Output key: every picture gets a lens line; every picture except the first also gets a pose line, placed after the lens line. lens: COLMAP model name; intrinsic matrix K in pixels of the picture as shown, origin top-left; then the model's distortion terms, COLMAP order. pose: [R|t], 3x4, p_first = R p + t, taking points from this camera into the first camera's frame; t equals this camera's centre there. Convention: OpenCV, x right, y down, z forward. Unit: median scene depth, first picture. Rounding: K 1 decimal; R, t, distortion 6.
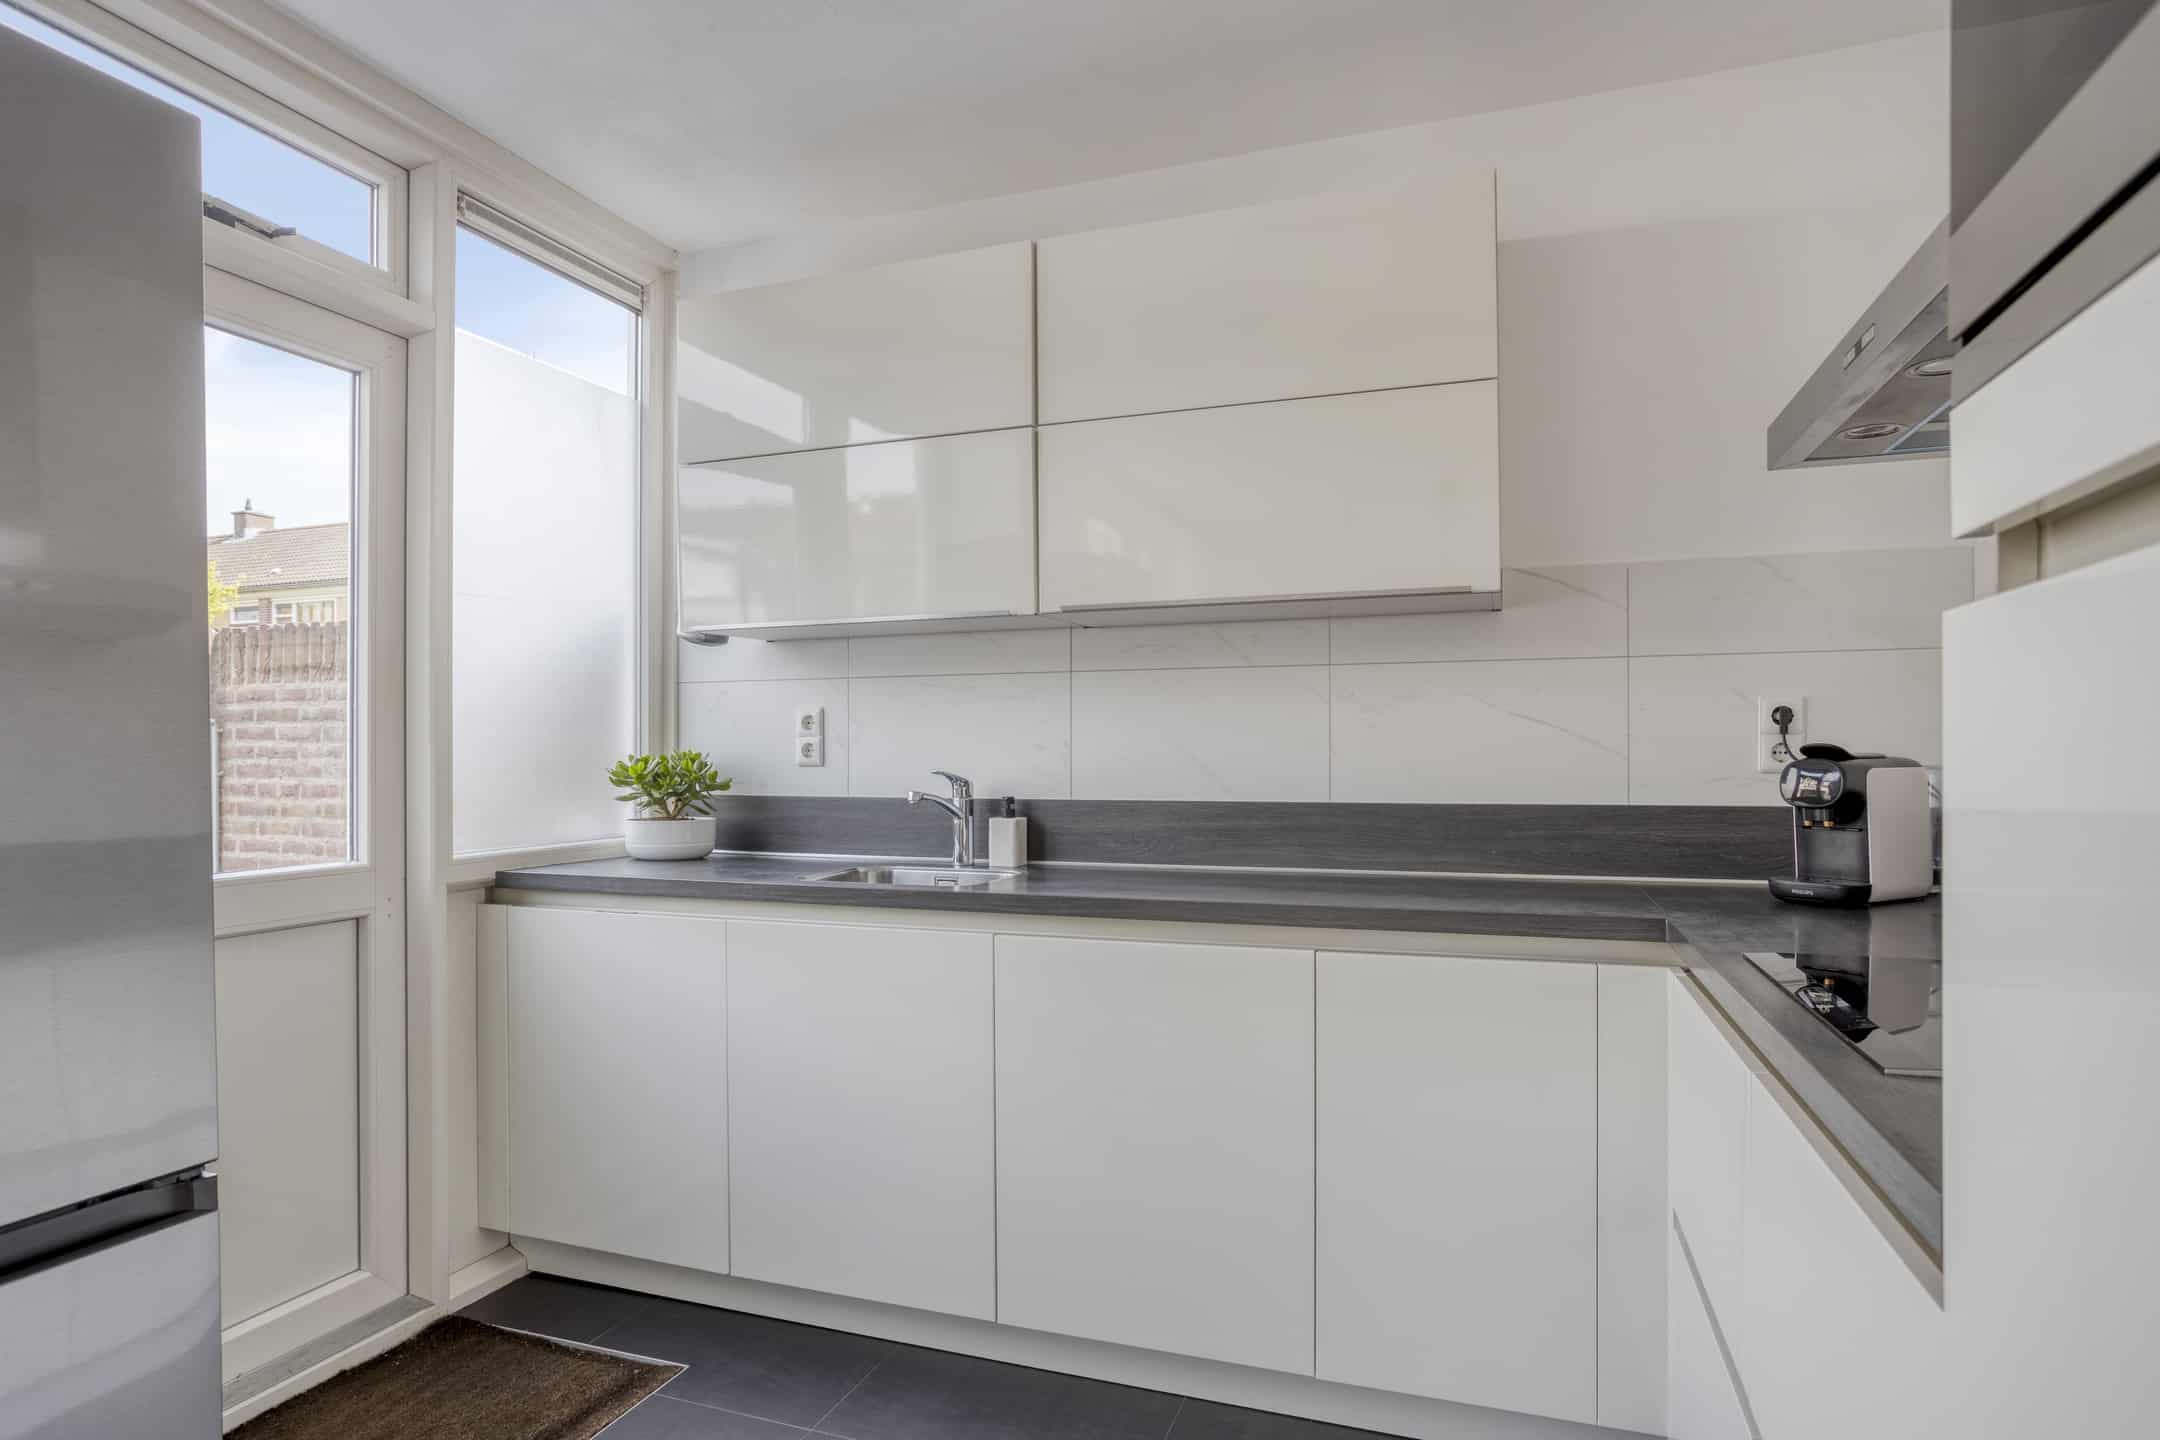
lens RADIAL K [[1179.6, 0, 1077.3], [0, 1179.6, 758.5], [0, 0, 1]] dist [0.000246, 0.000002]
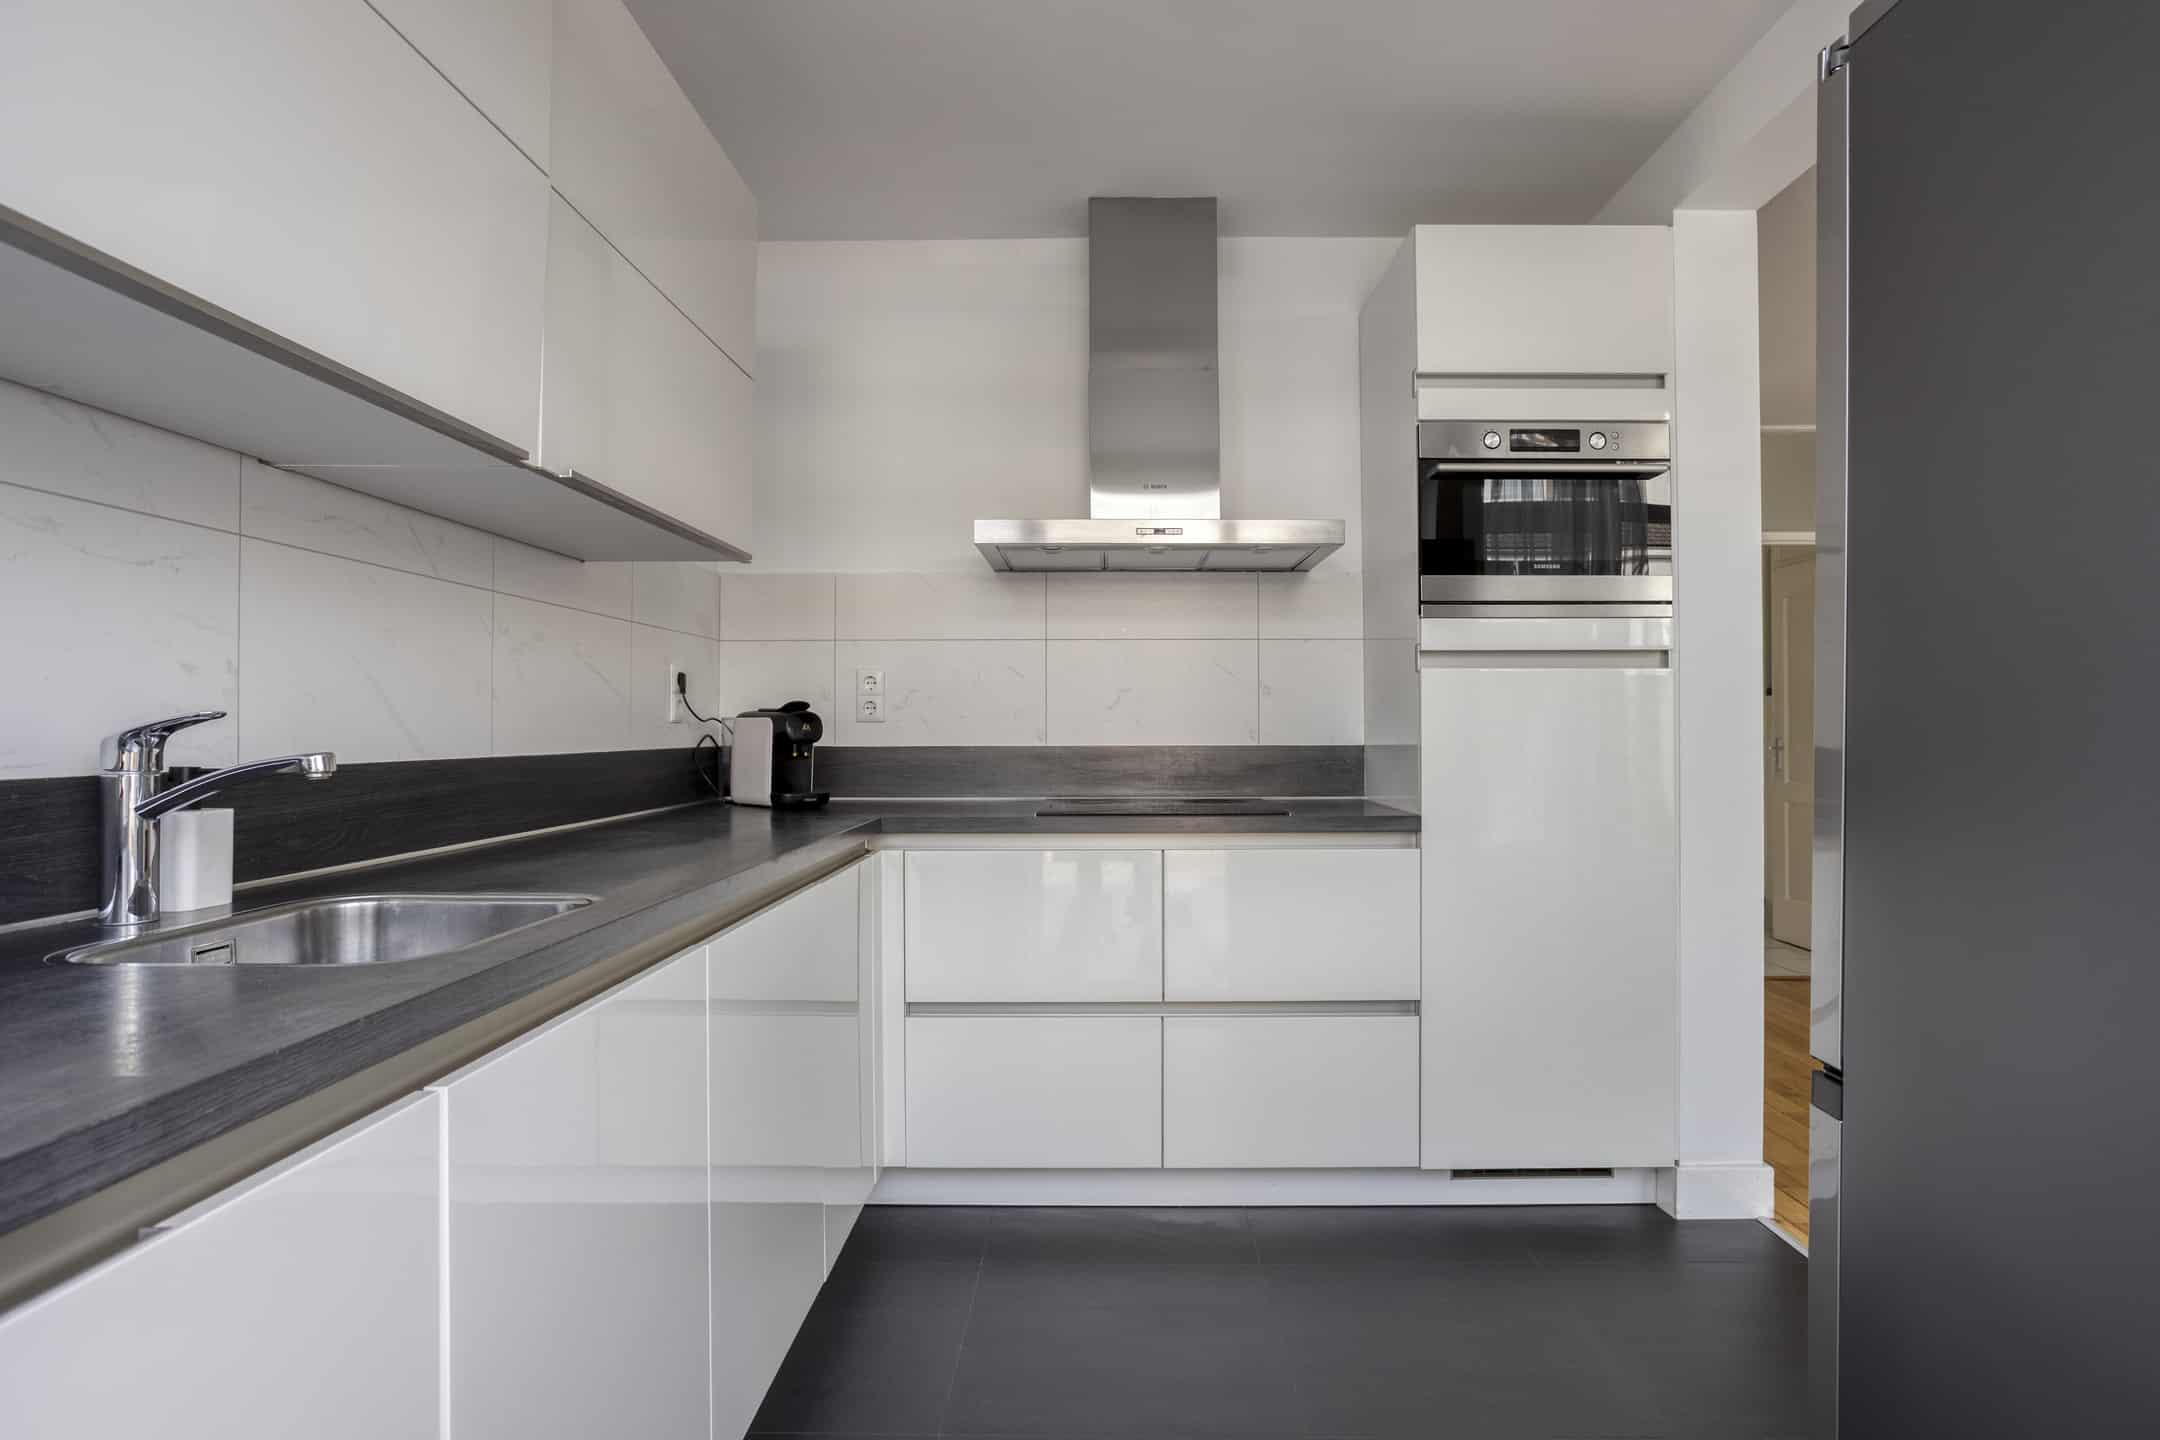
lens RADIAL K [[1102.9, 0, 1080.0], [0, 1102.9, 720.0], [0, 0, 1]] dist [-0.074406, 0.050967]
pose [[-0.330842, 0.008852, 0.943645, -0.639915], [-0.001148, 0.999951, -0.009782, 0.018148], [-0.943685, -0.004320, -0.330816, 0.858664]]
